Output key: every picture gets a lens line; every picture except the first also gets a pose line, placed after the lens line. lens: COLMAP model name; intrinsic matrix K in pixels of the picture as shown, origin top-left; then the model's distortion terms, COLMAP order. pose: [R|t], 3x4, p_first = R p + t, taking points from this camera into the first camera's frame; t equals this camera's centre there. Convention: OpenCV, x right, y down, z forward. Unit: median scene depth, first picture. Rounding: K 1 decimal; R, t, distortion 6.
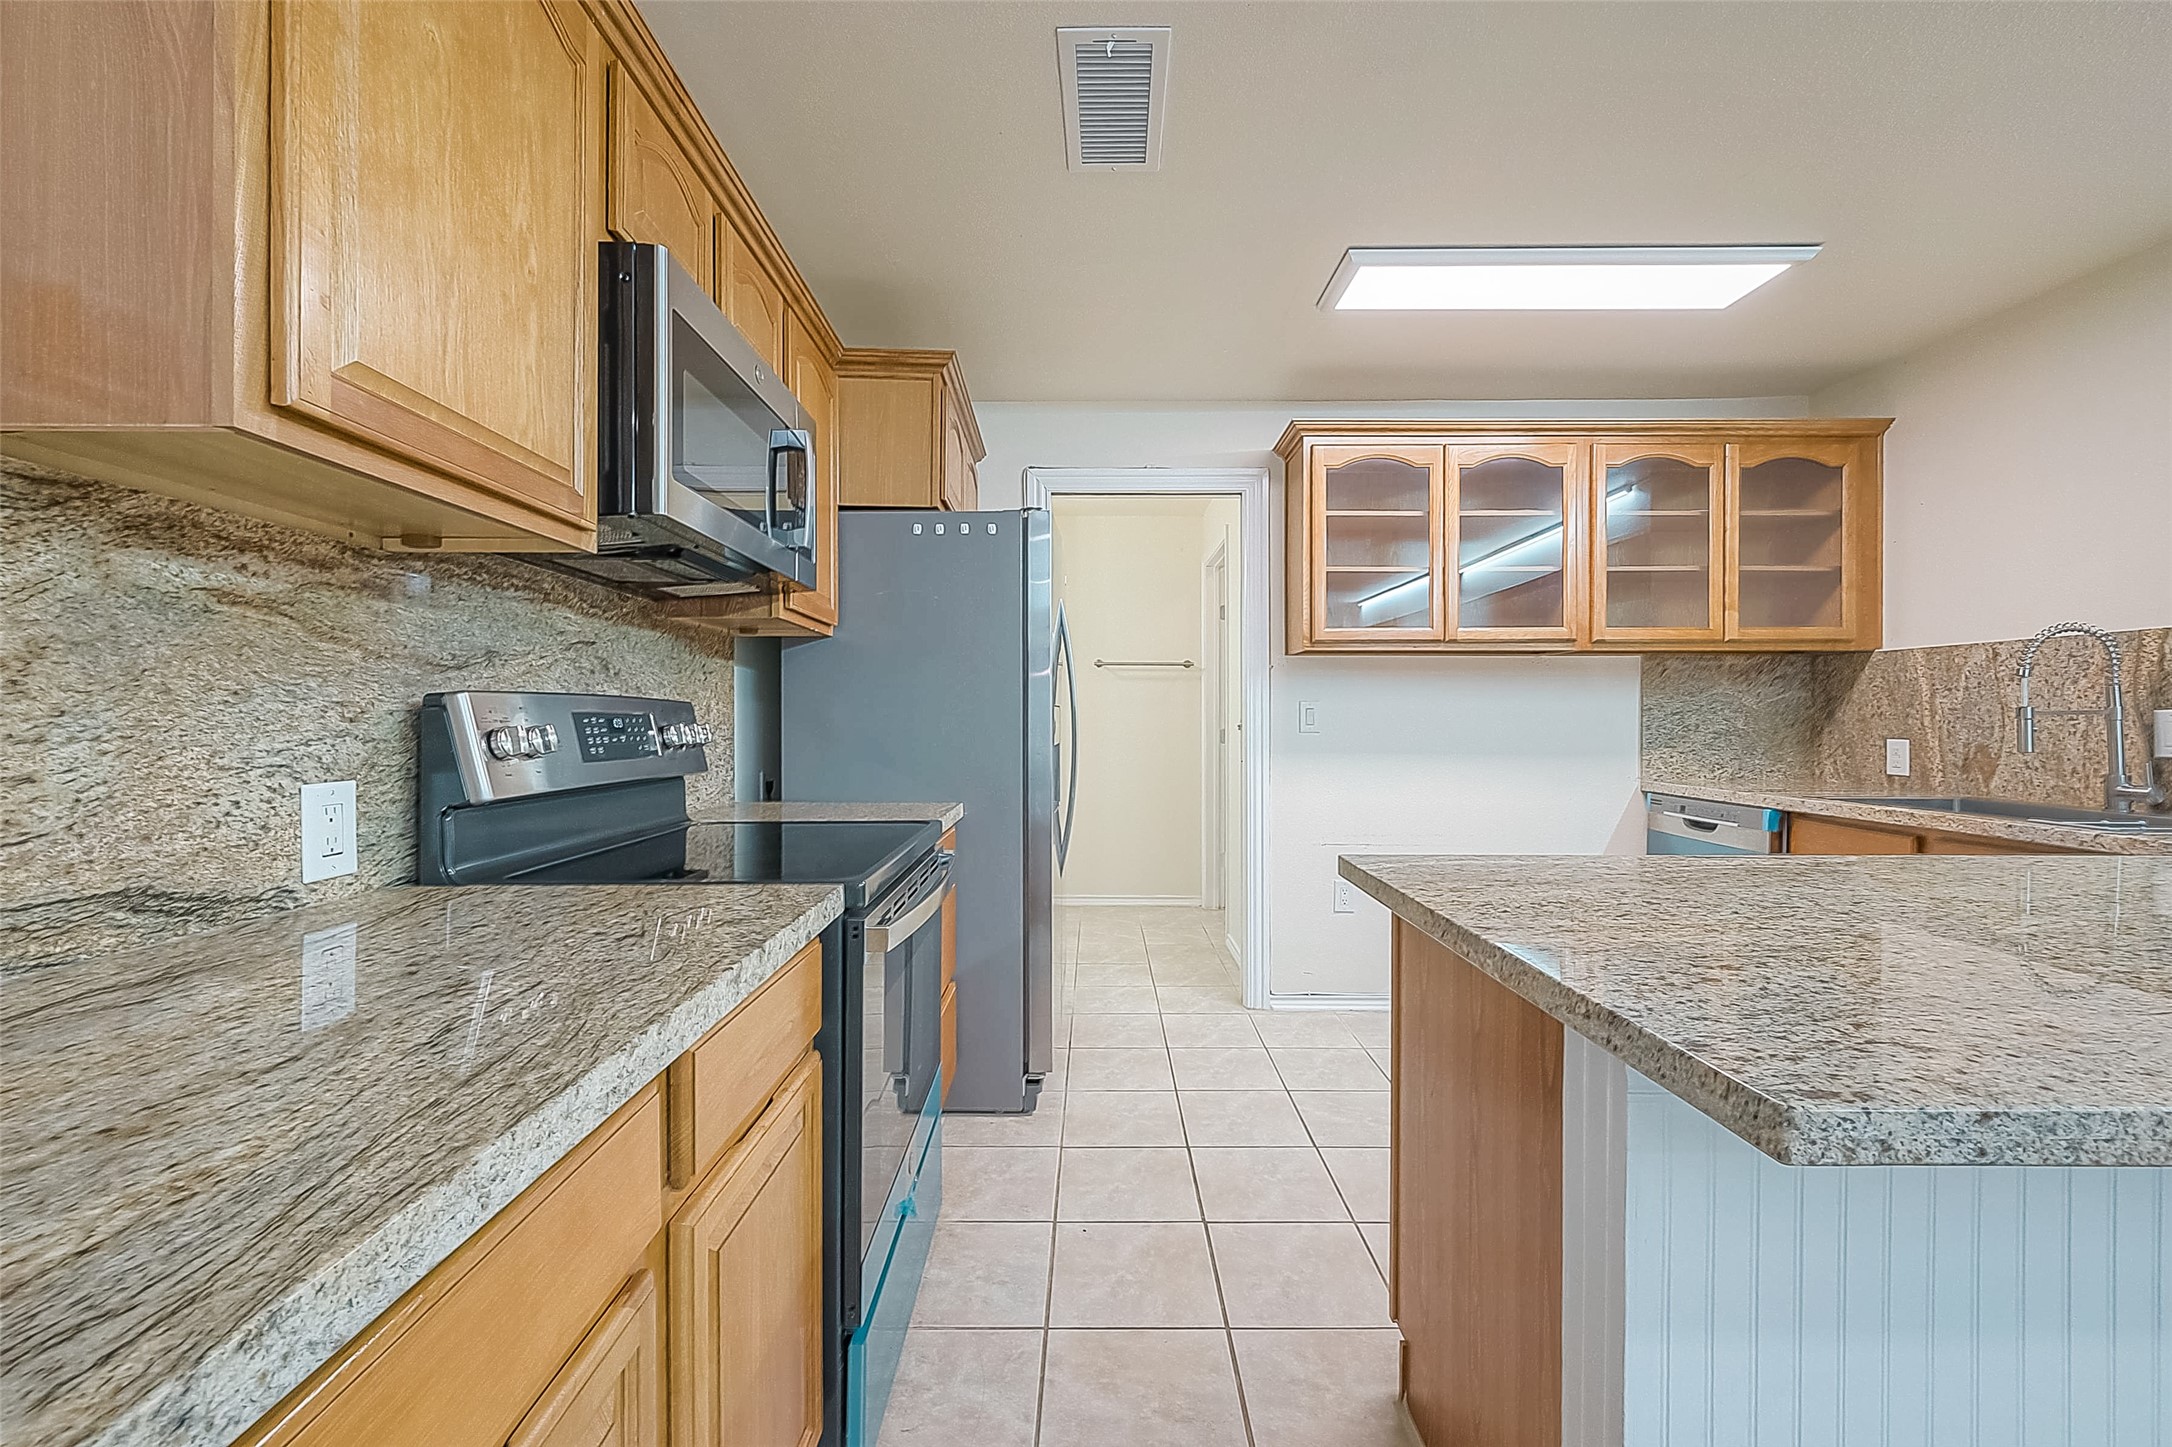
lens RADIAL K [[855.5, 0, 1095.2], [0, 855.5, 717.8], [0, 0, 1]] dist [0.000070, -0.000249]
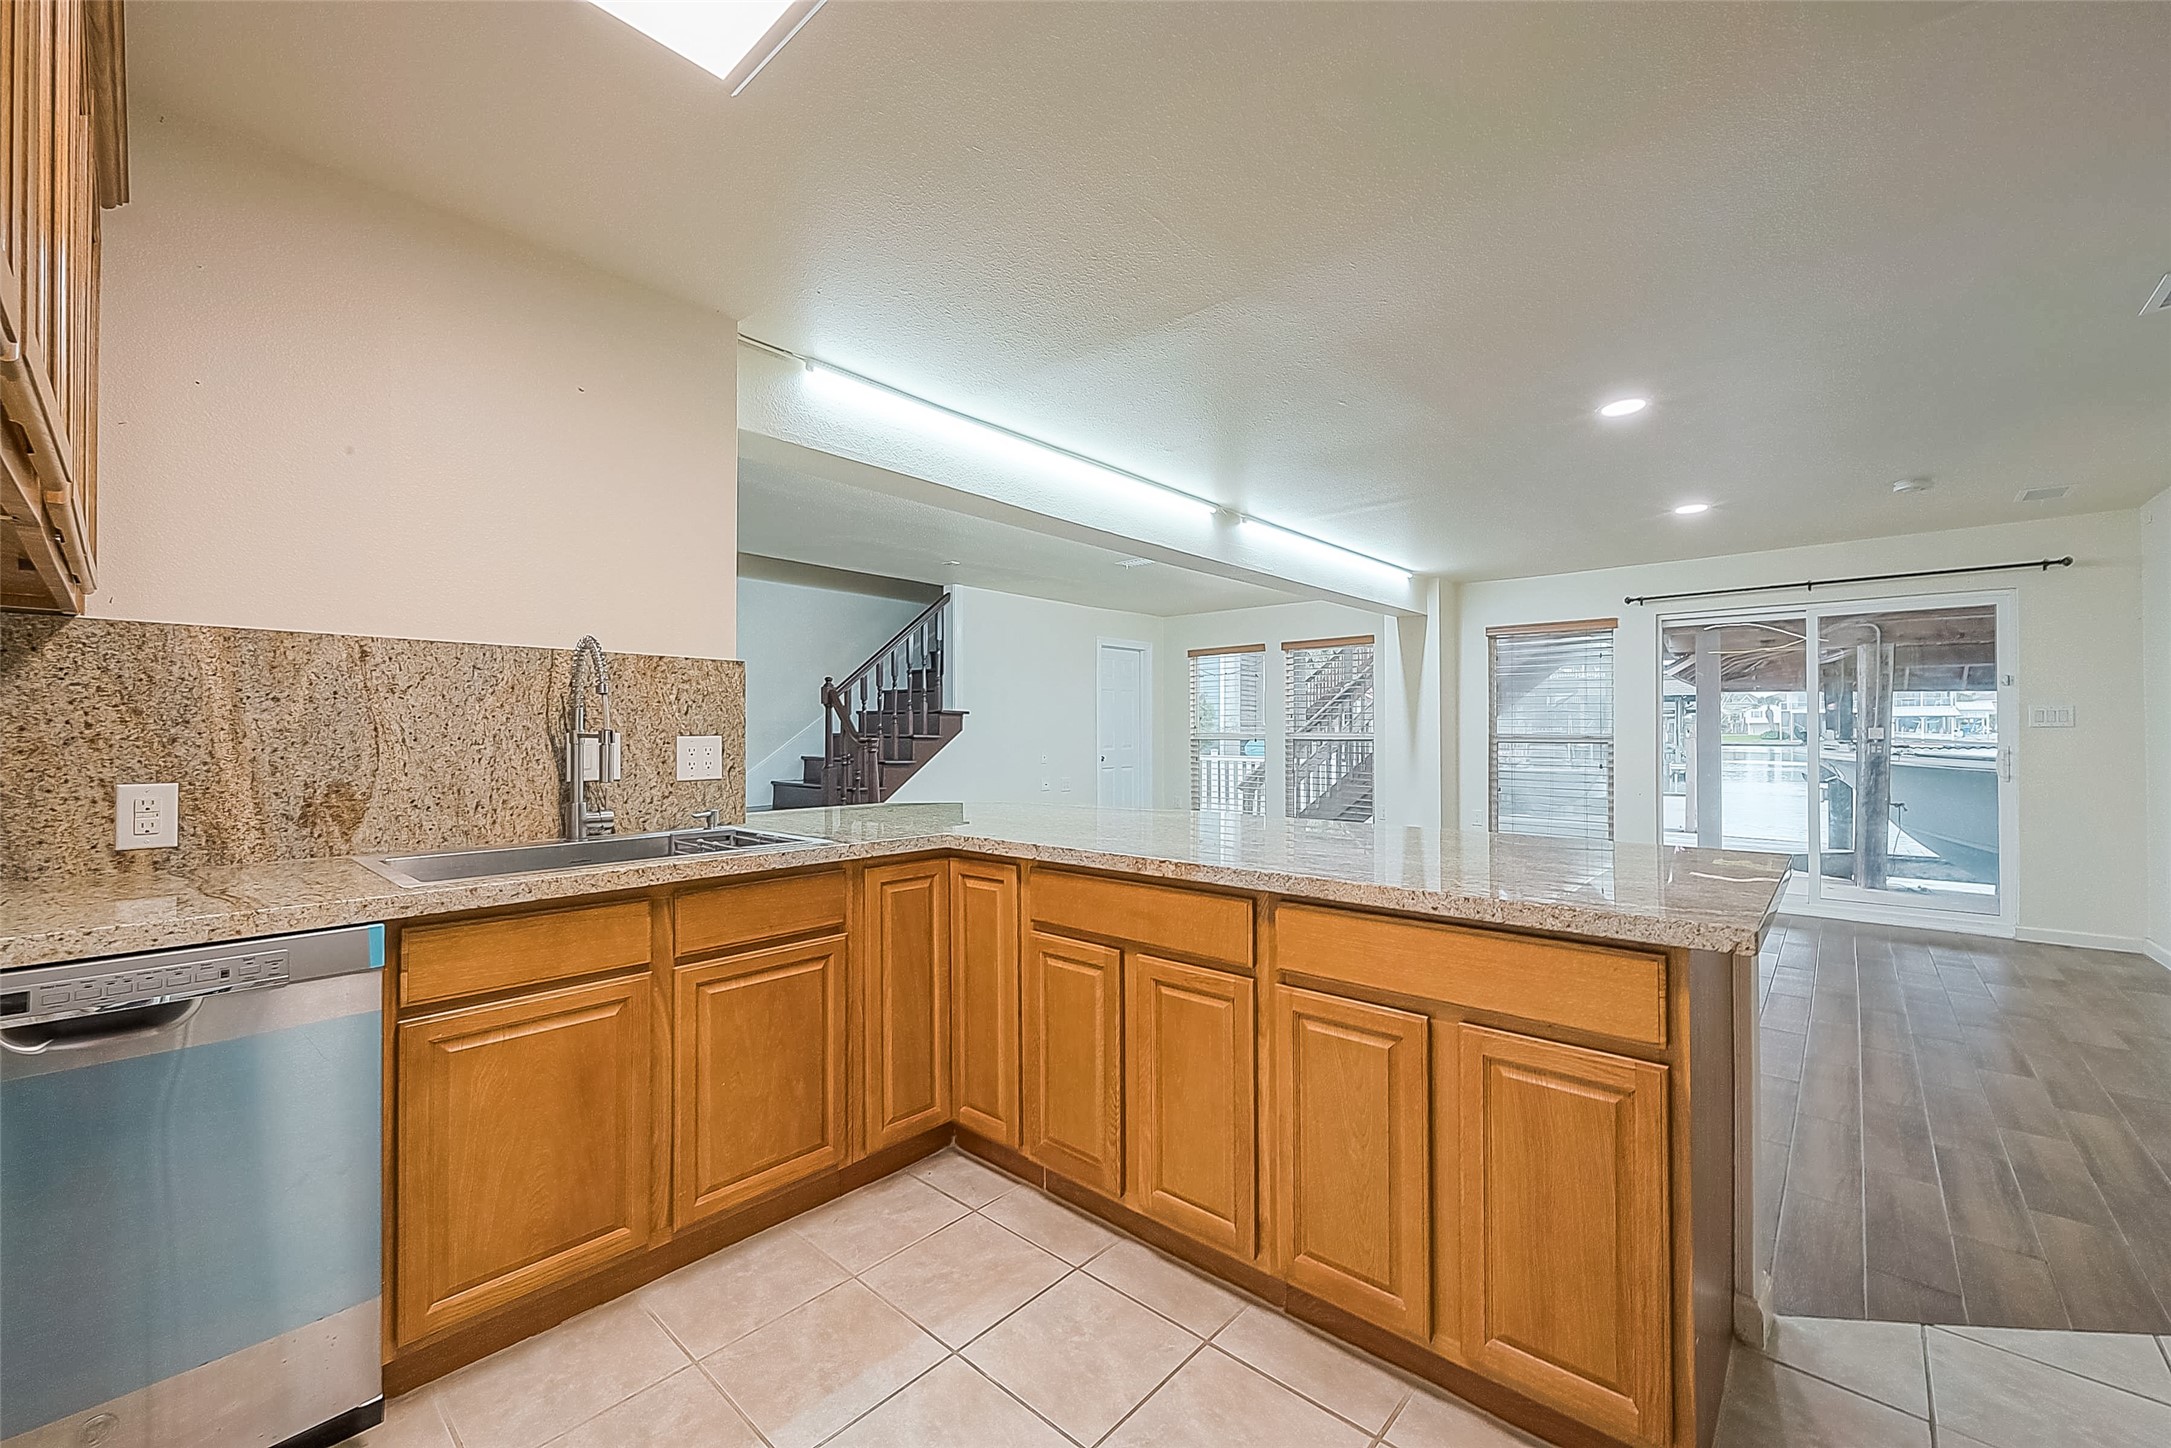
lens RADIAL K [[855.1, 0, 1090.7], [0, 855.1, 722.4], [0, 0, 1]] dist [0.000070, -0.000249]
pose [[-0.744839, 0.008102, 0.667195, 0.205757], [0.001473, 0.999944, -0.010498, -0.014487], [-0.667242, -0.006836, -0.744809, 1.854159]]
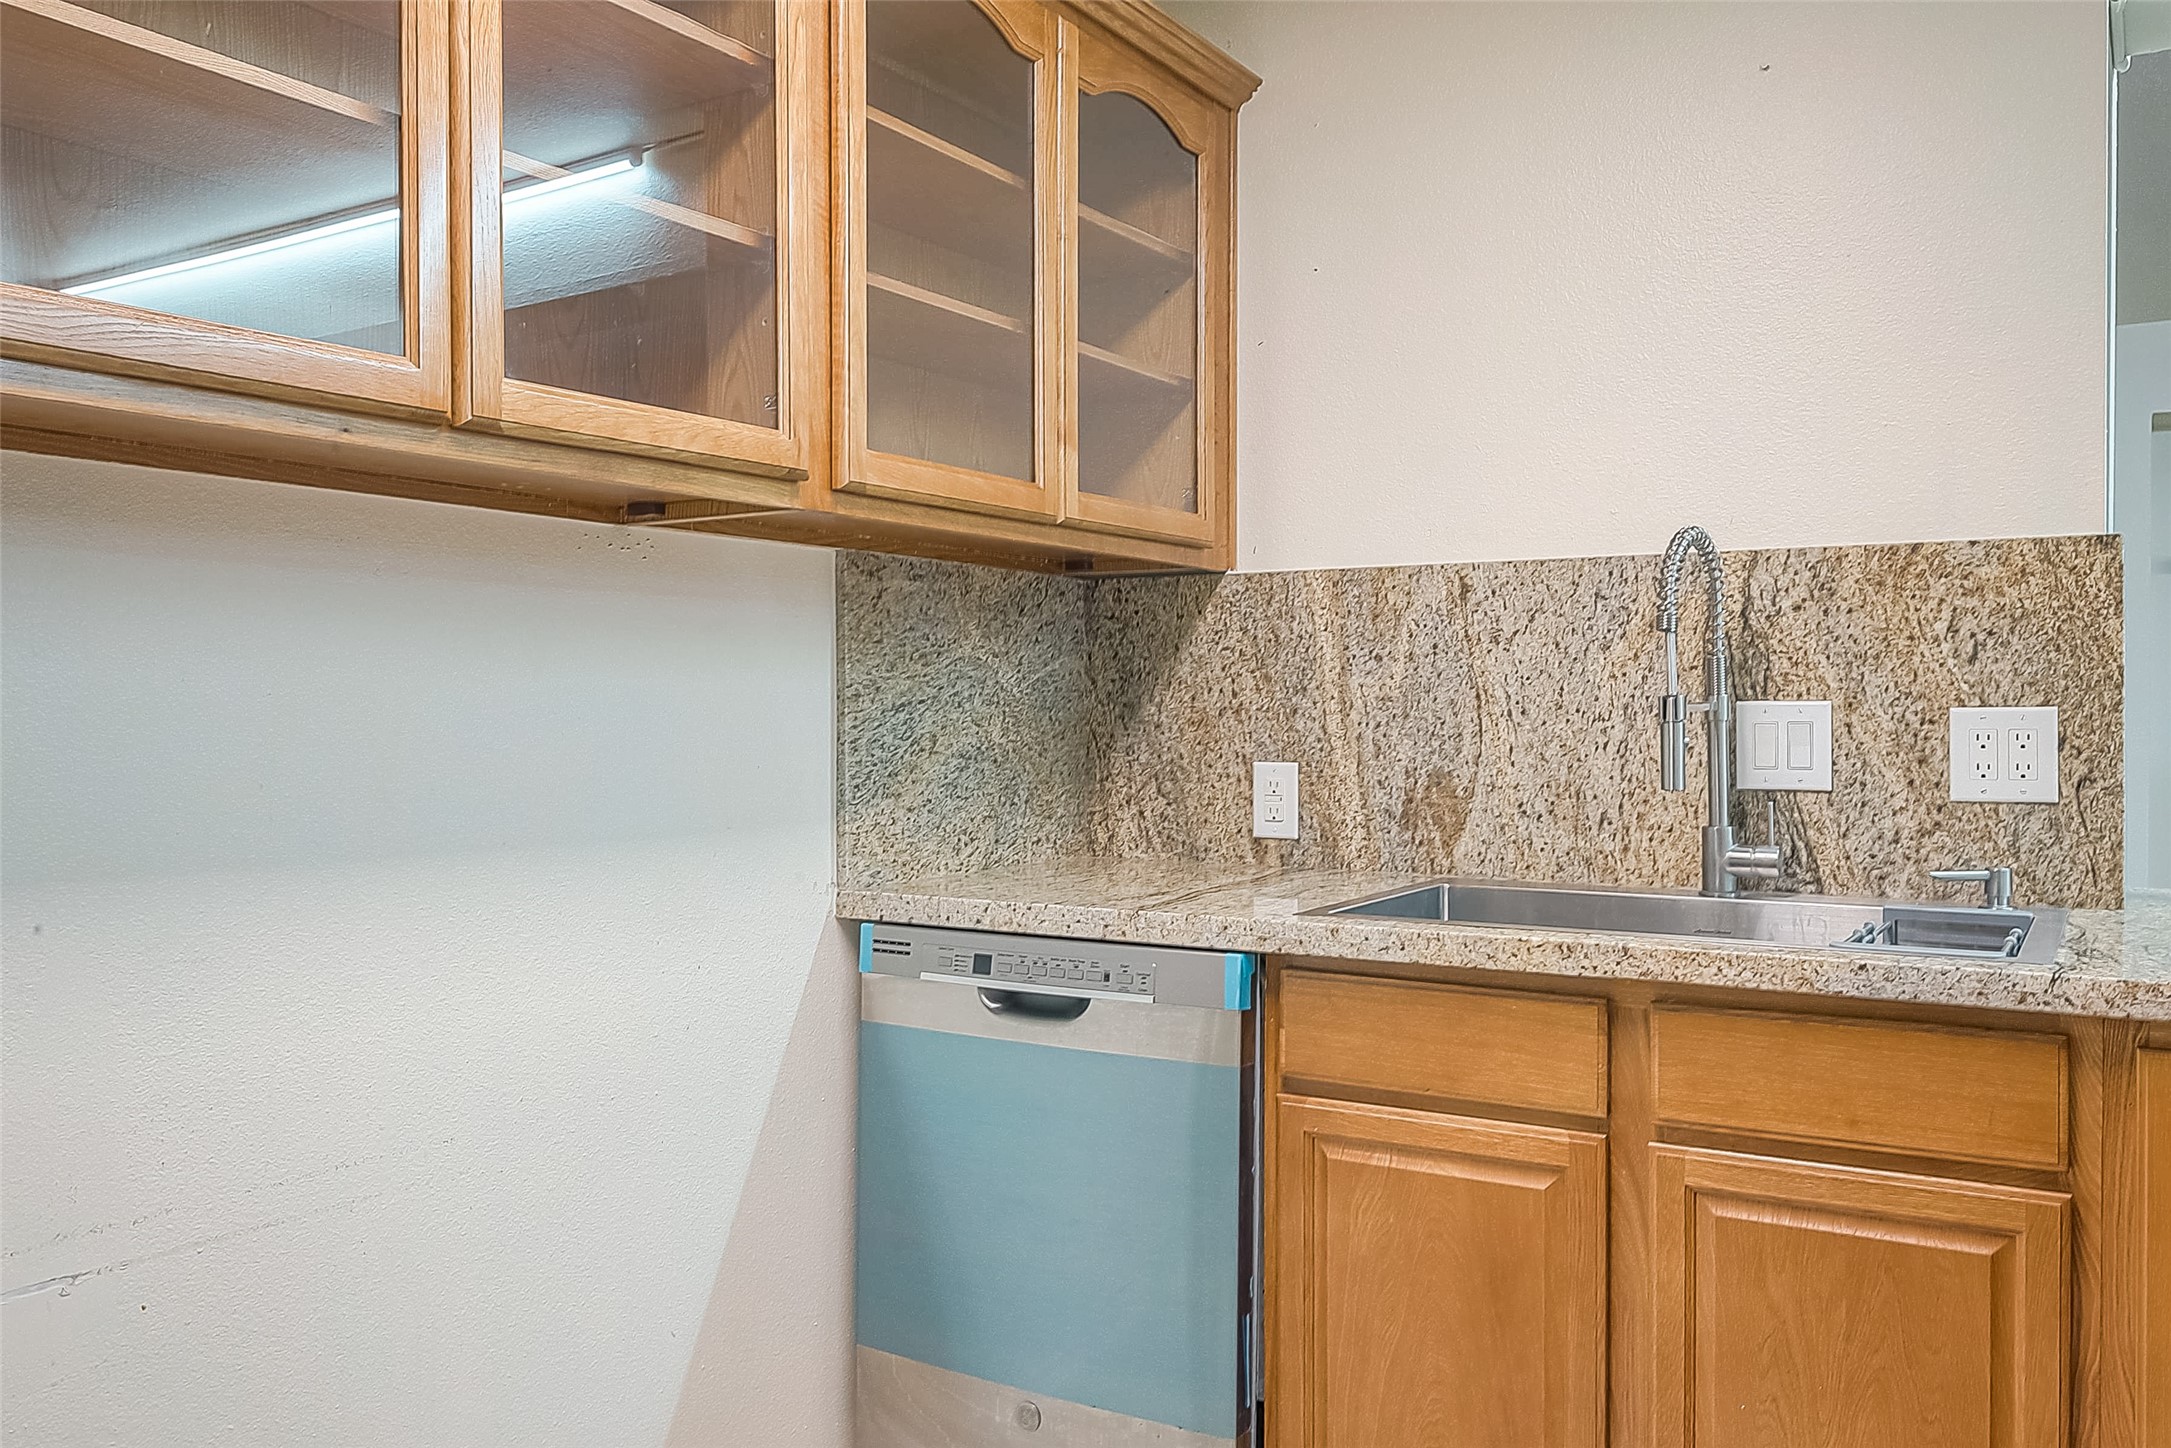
lens RADIAL K [[1713.4, 0, 1091.2], [0, 1713.4, 730.6], [0, 0, 1]] dist [-0.002281, -0.000326]
pose [[0.522101, -0.013252, 0.852781, 0.145652], [0.003720, 0.999905, 0.013261, -0.009545], [-0.852876, -0.003751, 0.522101, 1.094148]]
